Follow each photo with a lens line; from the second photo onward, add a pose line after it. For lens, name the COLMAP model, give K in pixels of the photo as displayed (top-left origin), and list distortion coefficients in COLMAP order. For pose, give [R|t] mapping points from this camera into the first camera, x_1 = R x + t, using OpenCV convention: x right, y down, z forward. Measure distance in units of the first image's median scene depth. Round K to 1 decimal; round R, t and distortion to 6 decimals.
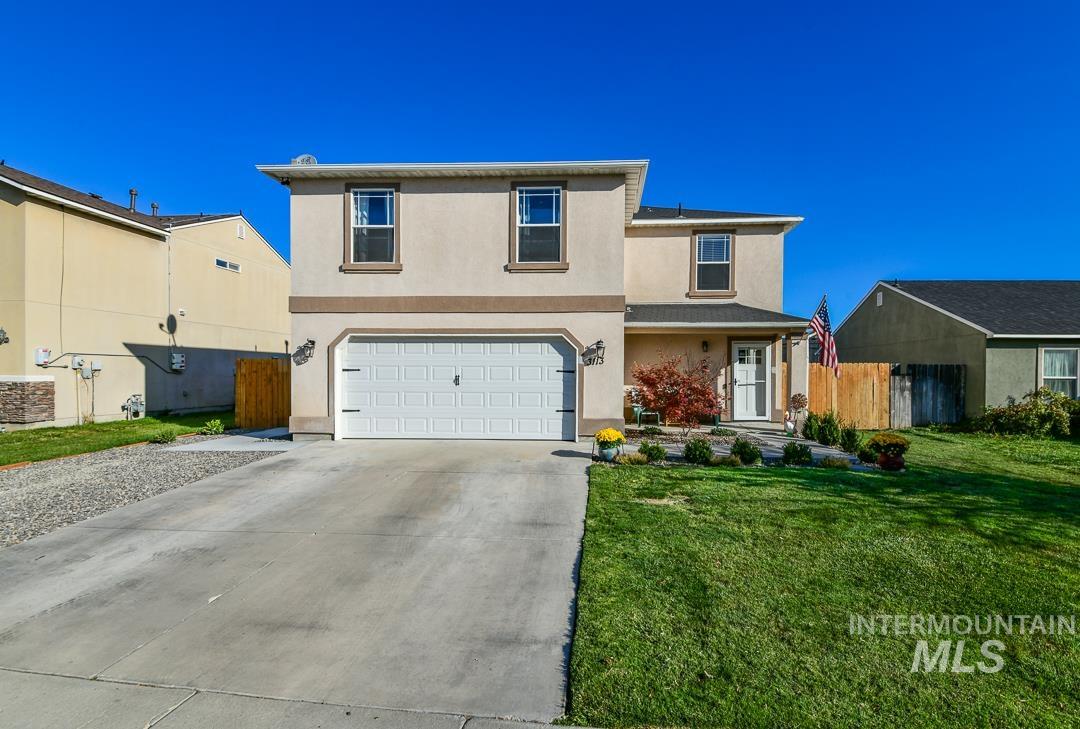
lens RADIAL K [[525.1, 0, 565.6], [0, 525.1, 379.3], [0, 0, 1]] dist [0.021549, 0.000131]
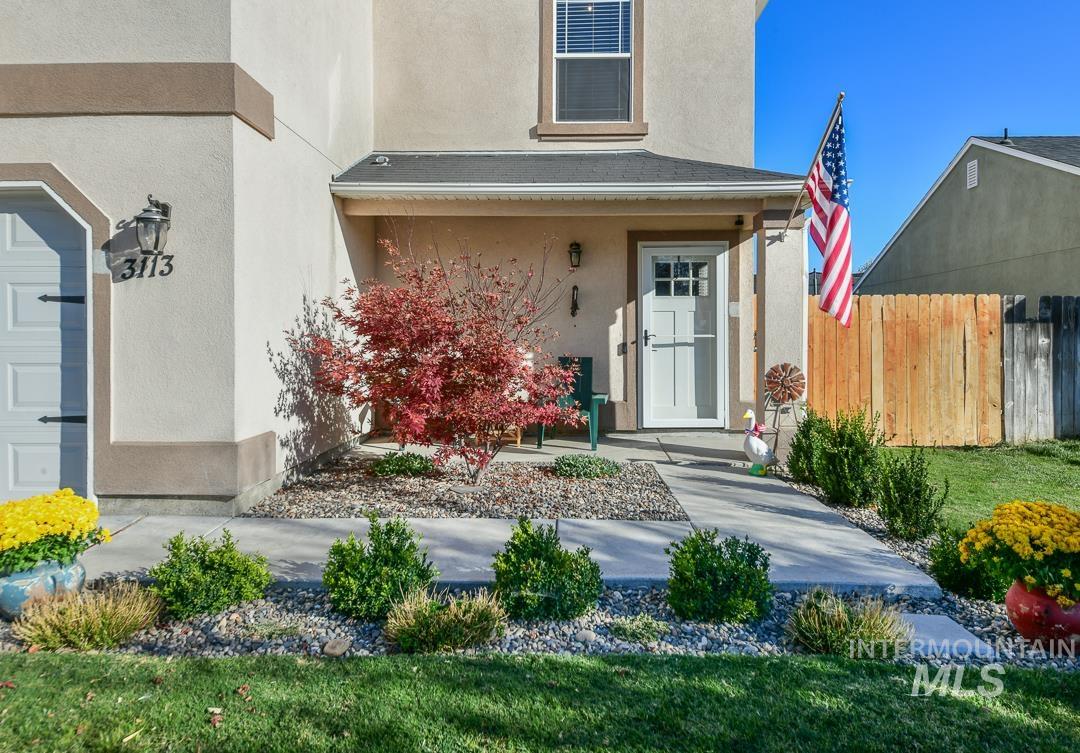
lens RADIAL K [[769.3, 0, 540.9], [0, 769.3, 343.2], [0, 0, 1]] dist [0.047744, -0.002300]
pose [[0.999098, -0.003970, 0.042283, 0.230173], [0.004244, 0.999971, -0.006392, 0.014132], [-0.042256, 0.006566, 0.999085, 0.417134]]
